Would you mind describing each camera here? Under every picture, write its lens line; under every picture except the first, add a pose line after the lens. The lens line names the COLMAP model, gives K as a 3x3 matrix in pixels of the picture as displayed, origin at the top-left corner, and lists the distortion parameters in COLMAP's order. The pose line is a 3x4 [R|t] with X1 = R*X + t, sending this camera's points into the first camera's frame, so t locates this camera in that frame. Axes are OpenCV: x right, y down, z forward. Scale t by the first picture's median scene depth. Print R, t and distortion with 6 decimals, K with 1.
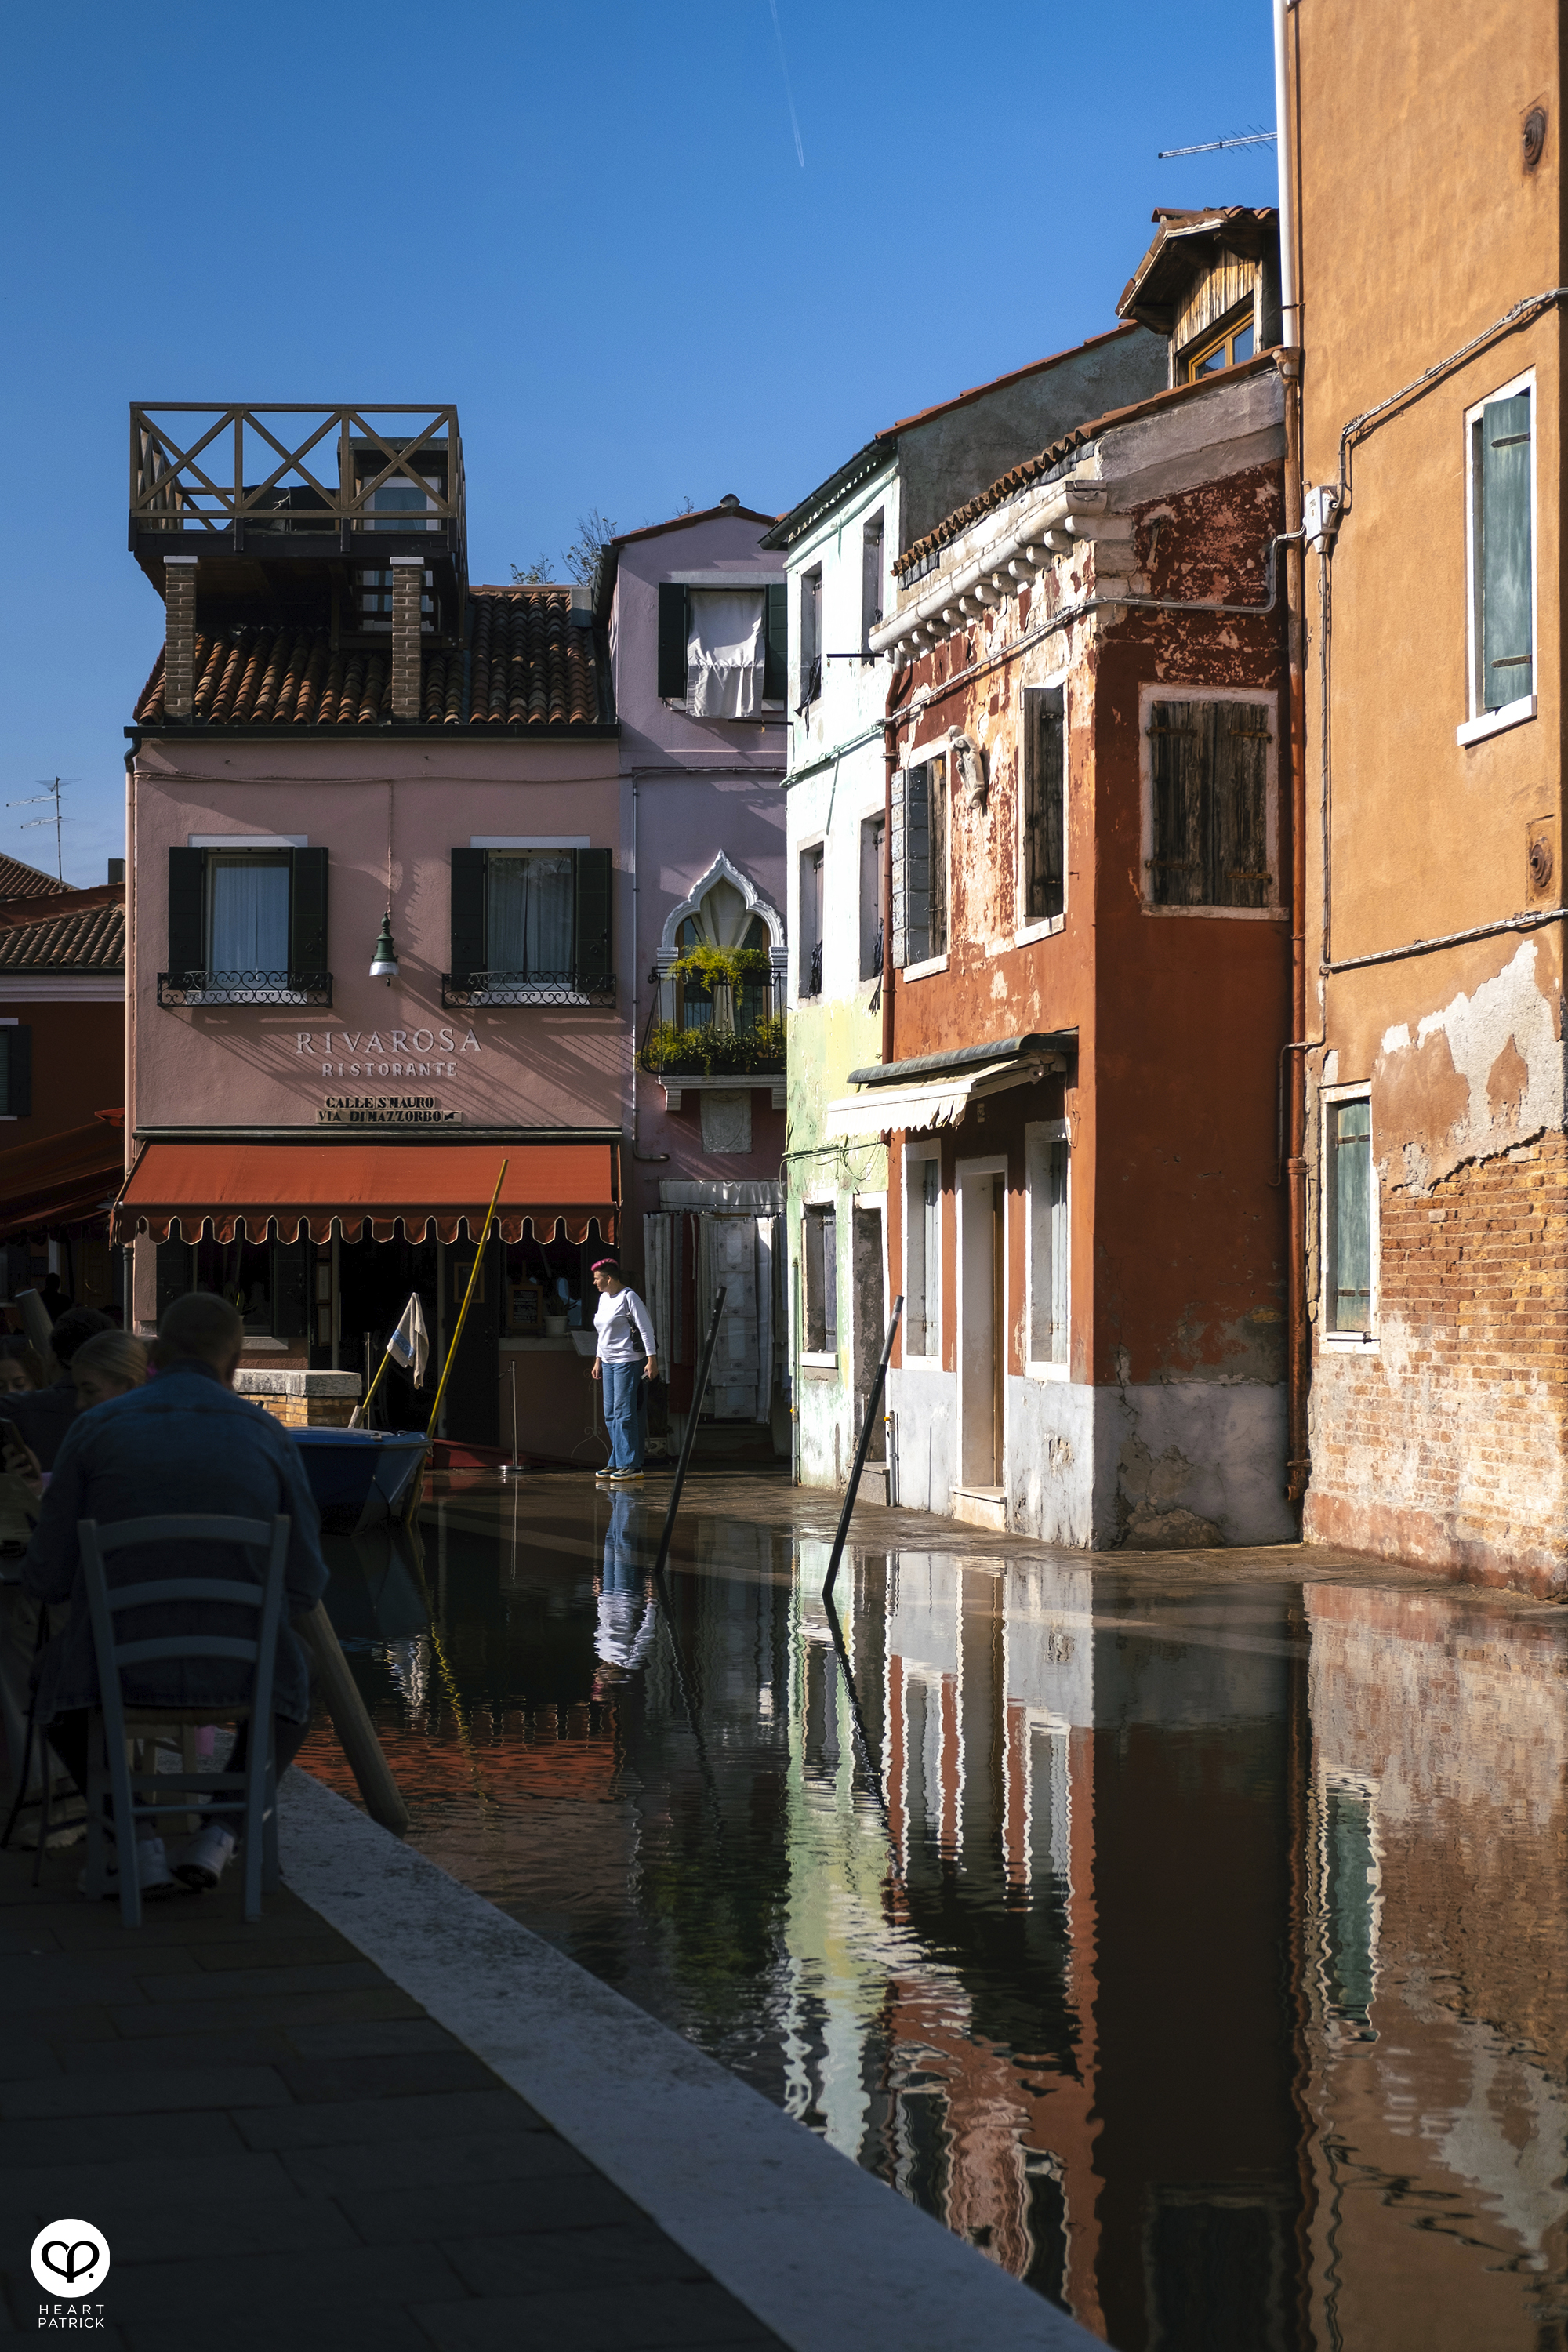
lens RADIAL K [[3924.1, 0, 784.0], [0, 3924.1, 1176.0], [0, 0, 1]] dist [-0.261477, 1.765235]
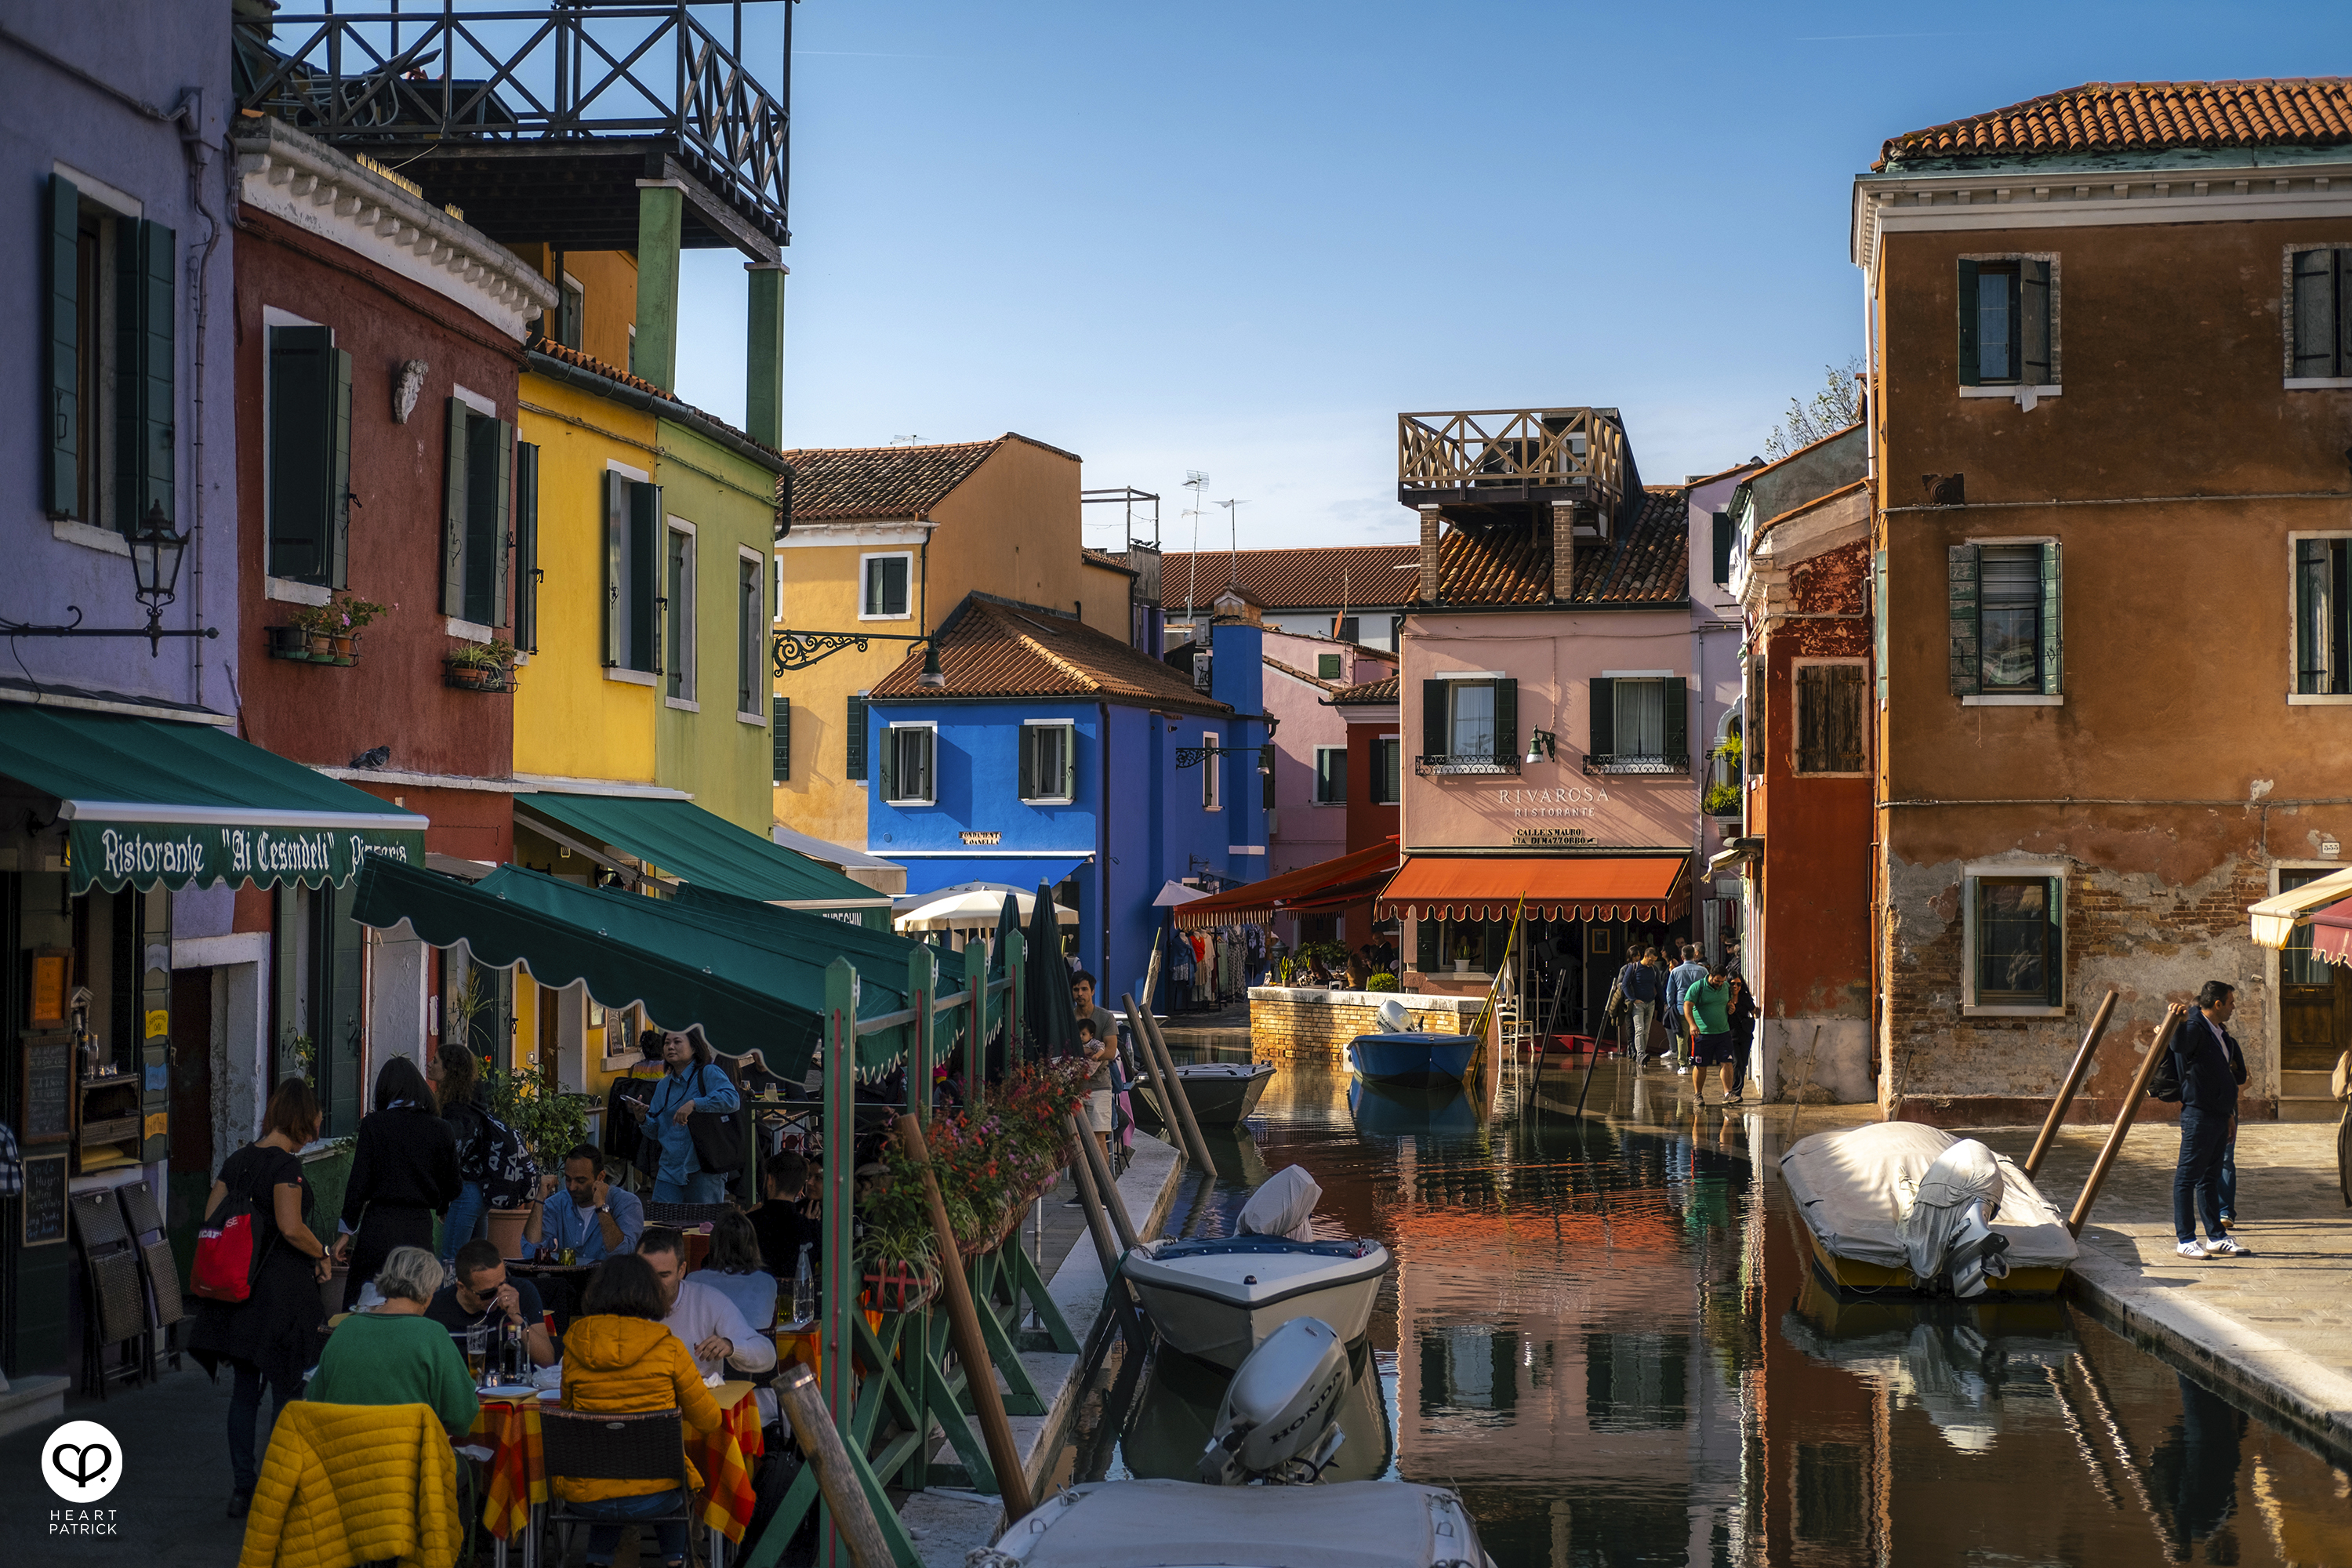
lens RADIAL K [[3026.8, 0, 1176.0], [0, 3026.8, 784.0], [0, 0, 1]] dist [-0.079991, 0.555235]
pose [[0.954519, -0.012911, -0.297870, 0.187133], [0.009899, 0.999884, -0.011618, -0.037275], [0.297985, 0.008141, 0.954536, -0.400542]]
